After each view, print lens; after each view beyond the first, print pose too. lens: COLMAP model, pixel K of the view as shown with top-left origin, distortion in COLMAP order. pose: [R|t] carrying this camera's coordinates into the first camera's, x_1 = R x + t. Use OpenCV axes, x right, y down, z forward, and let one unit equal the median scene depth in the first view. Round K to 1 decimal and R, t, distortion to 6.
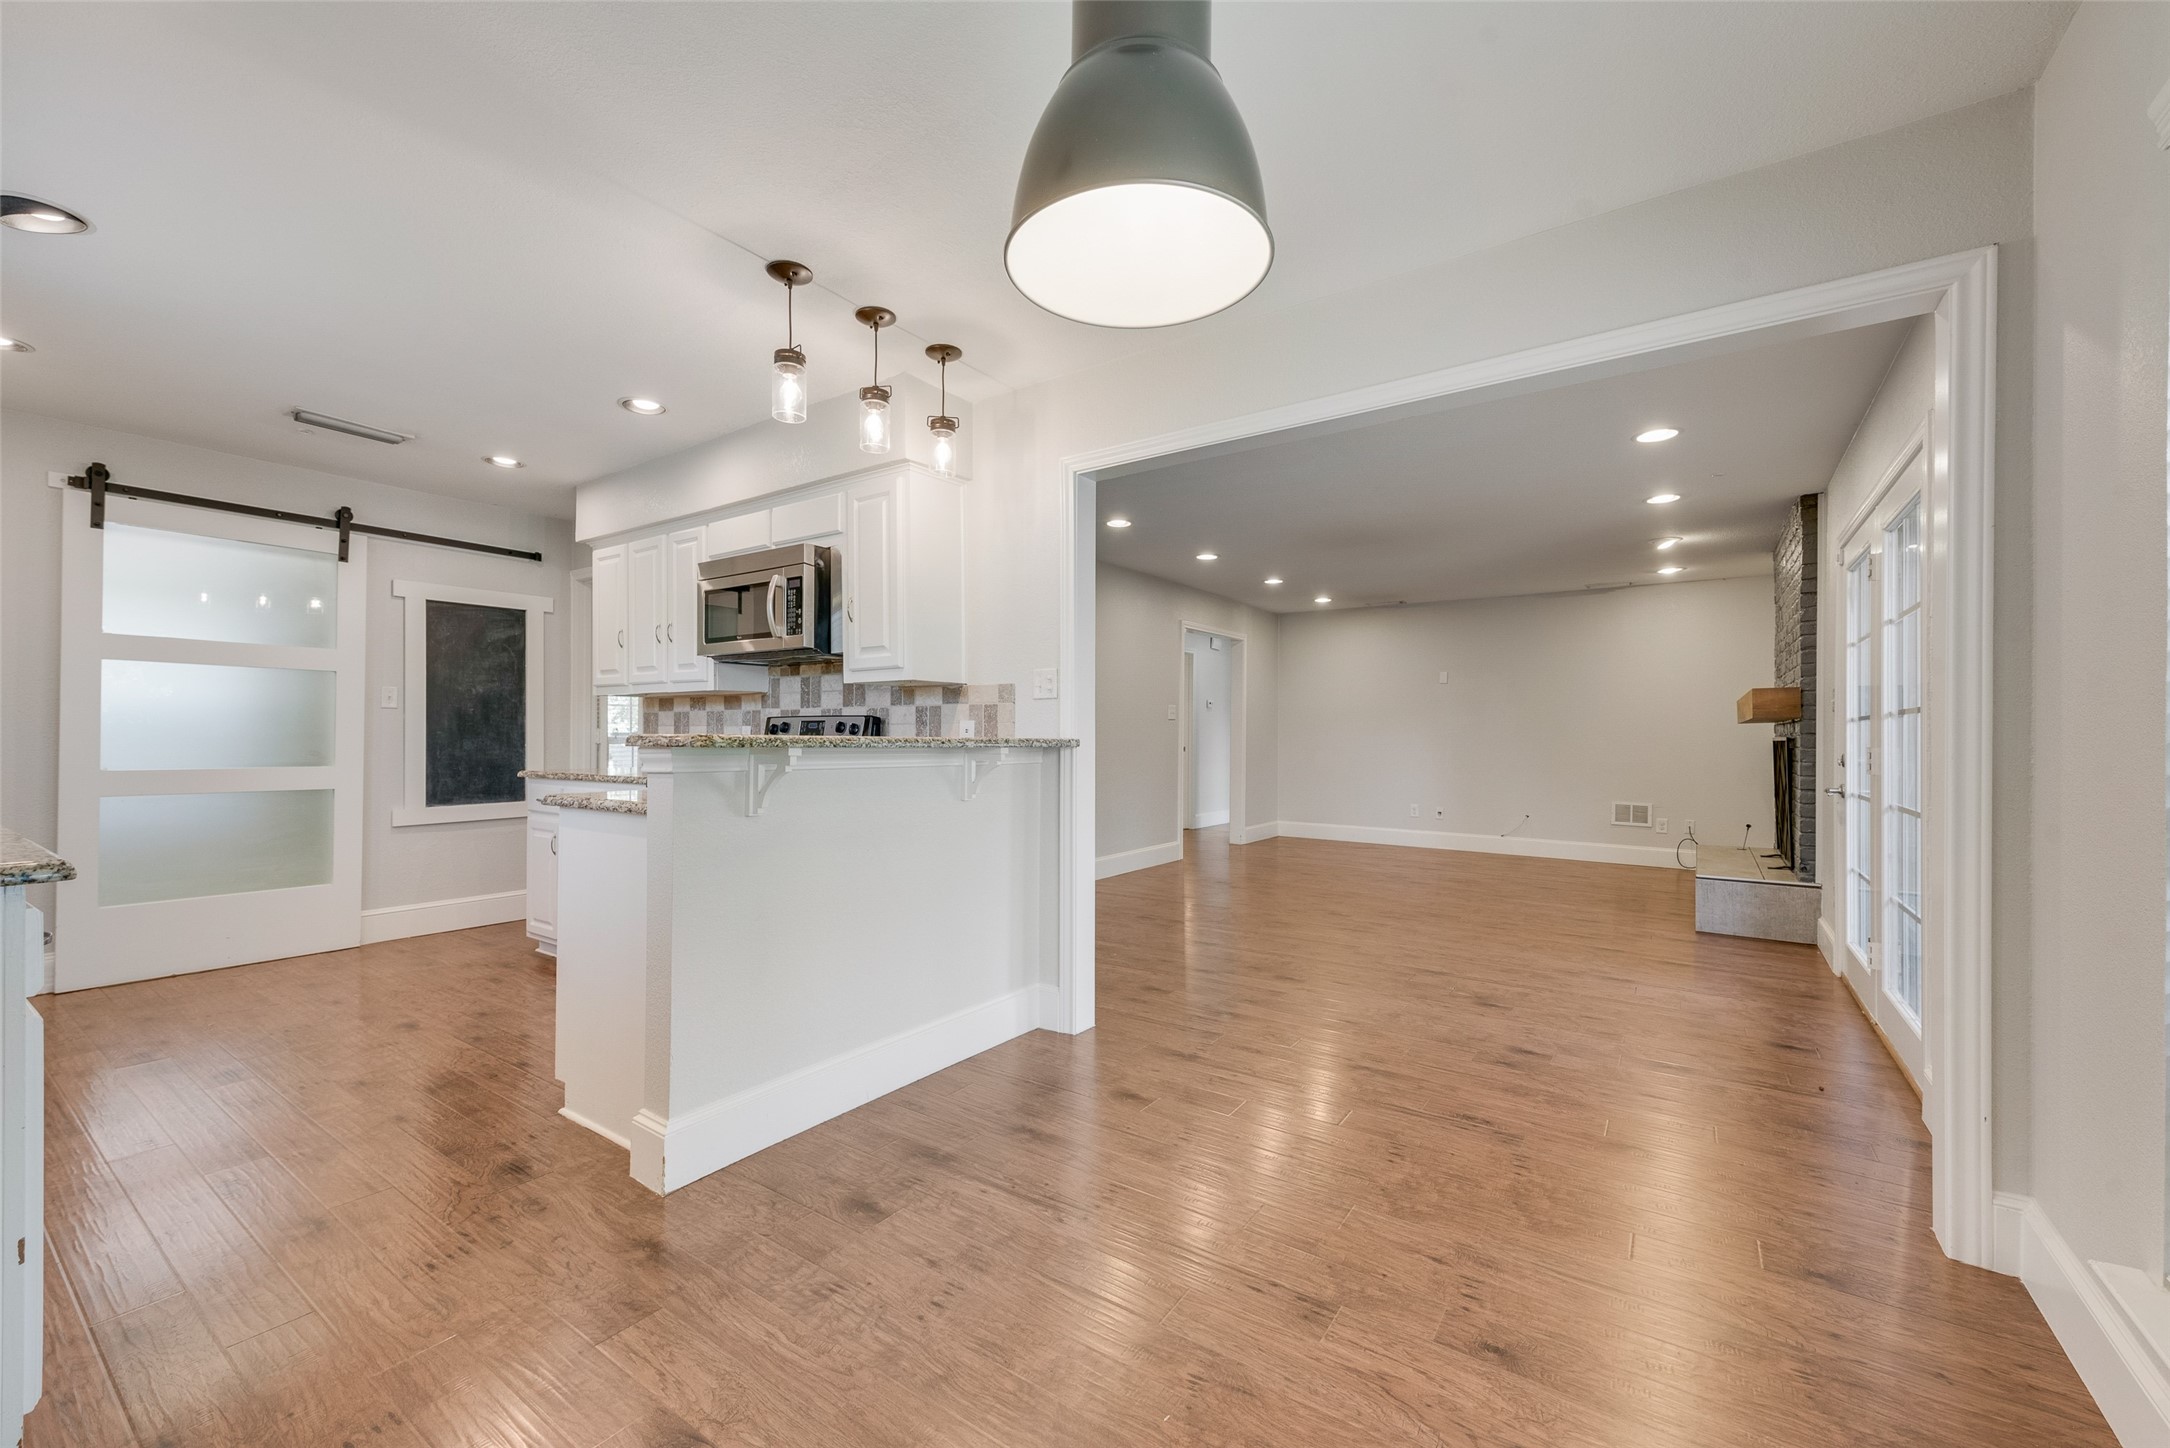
lens RADIAL K [[855.0, 0, 1084.7], [0, 855.0, 730.9], [0, 0, 1]] dist [0.019032, -0.004524]
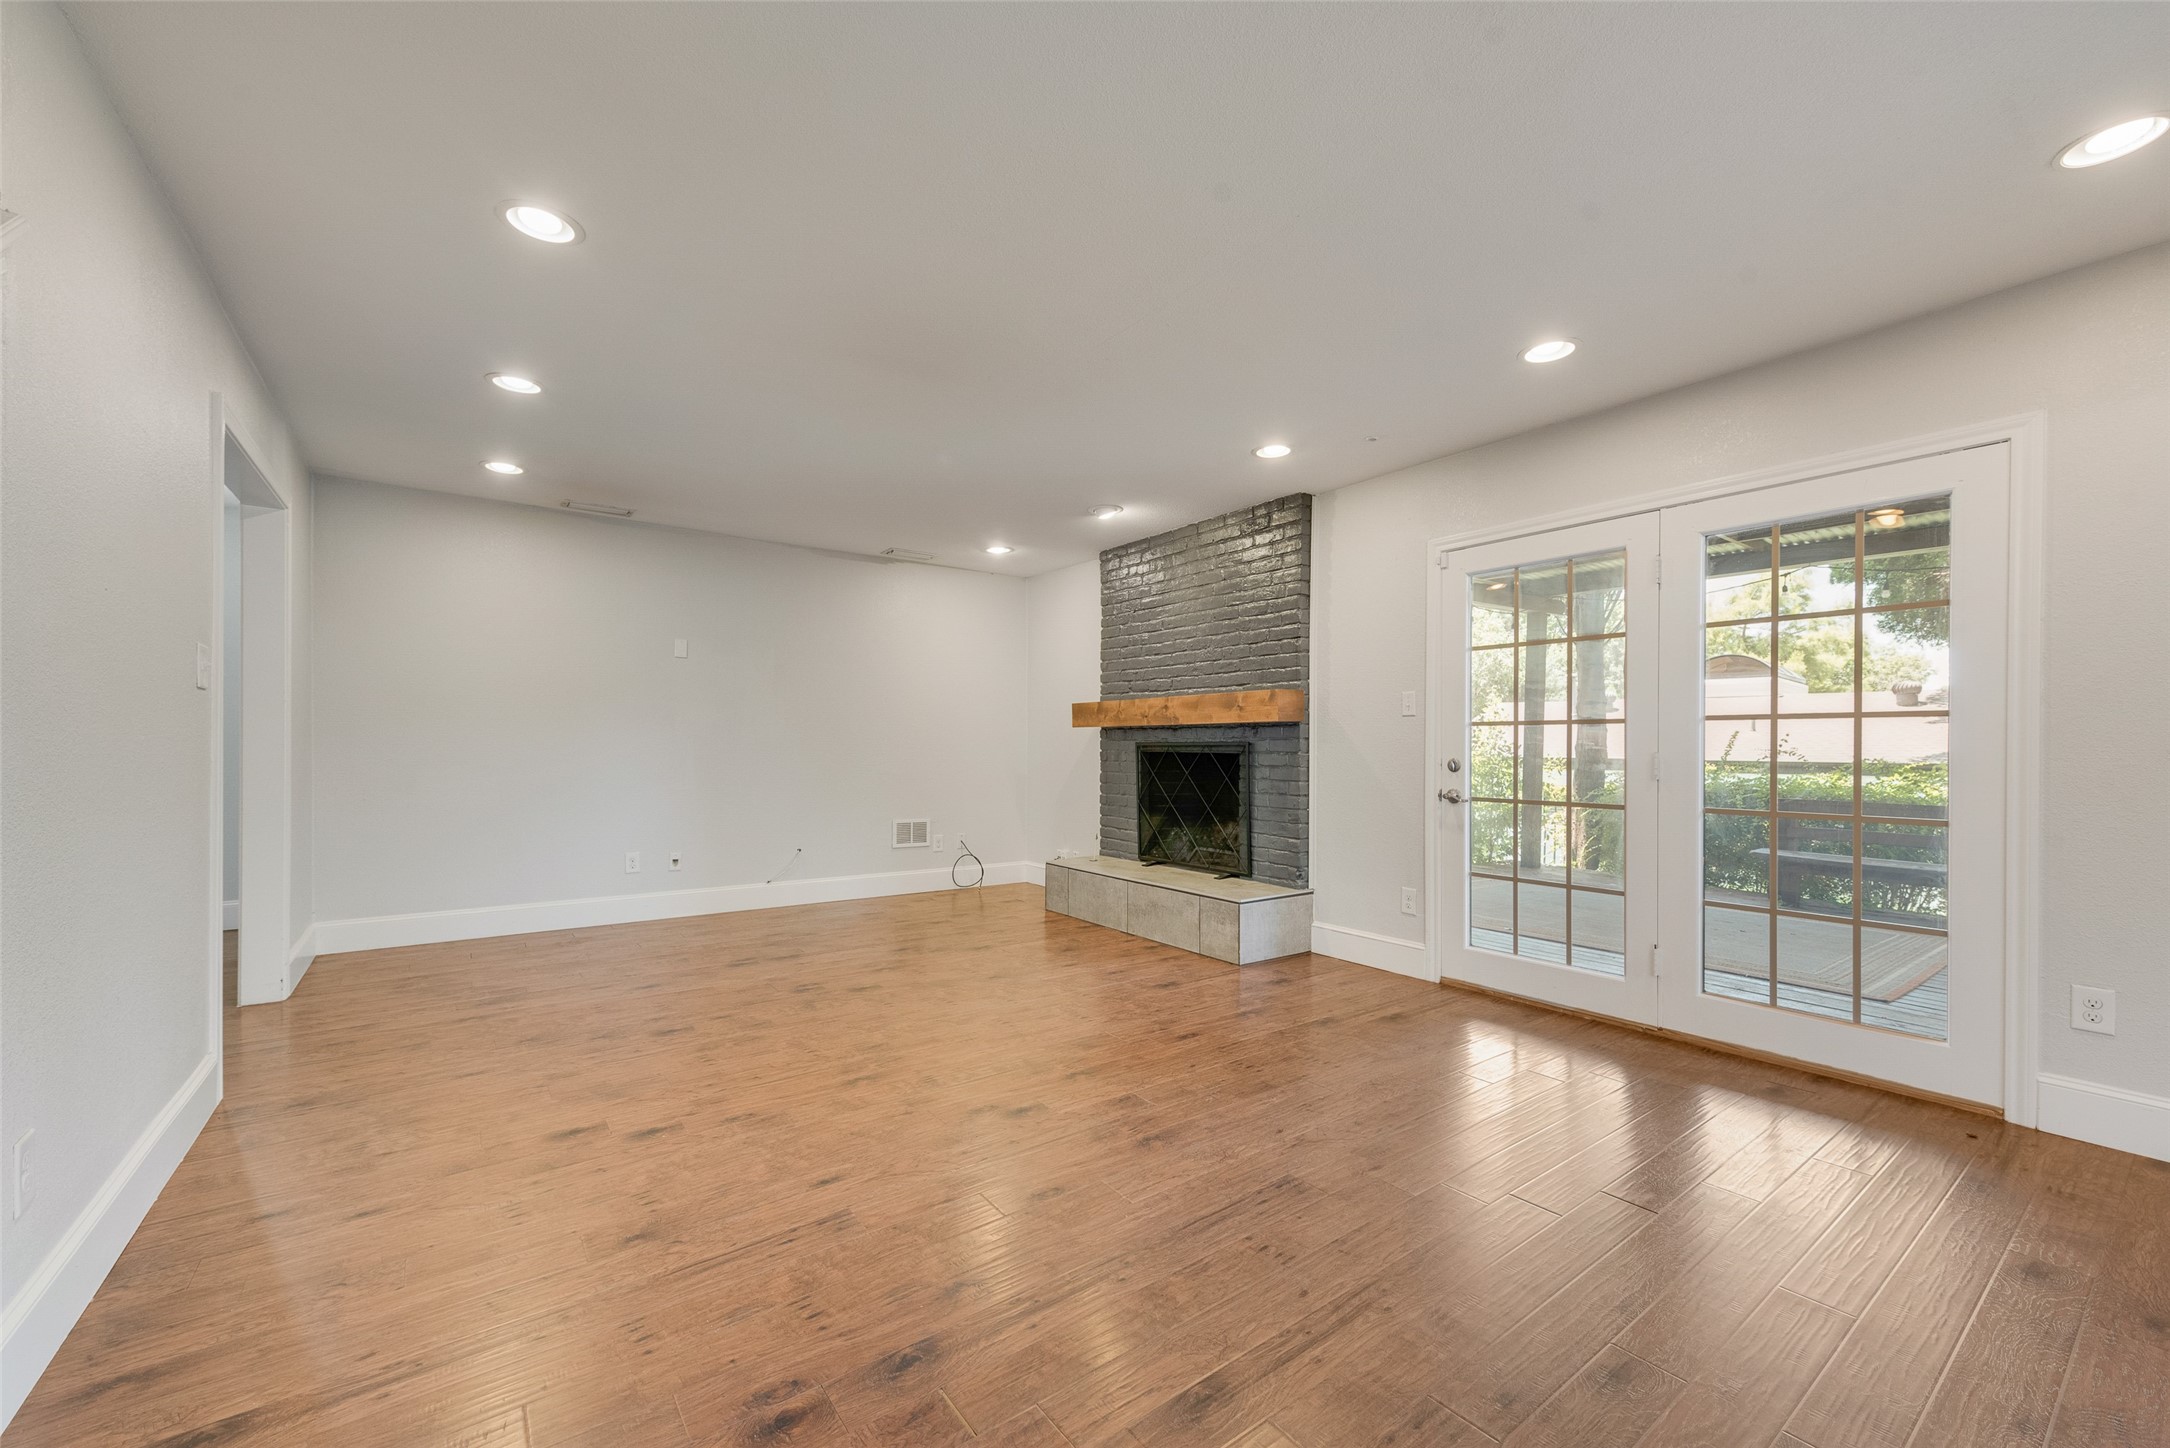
lens RADIAL K [[855.0, 0, 1092.3], [0, 855.0, 753.8], [0, 0, 1]] dist [0.019032, -0.004524]
pose [[0.319465, -0.013593, 0.947500, -0.151210], [-0.007854, 0.999825, 0.016991, 0.005093], [-0.947565, -0.012870, 0.319303, 0.838401]]
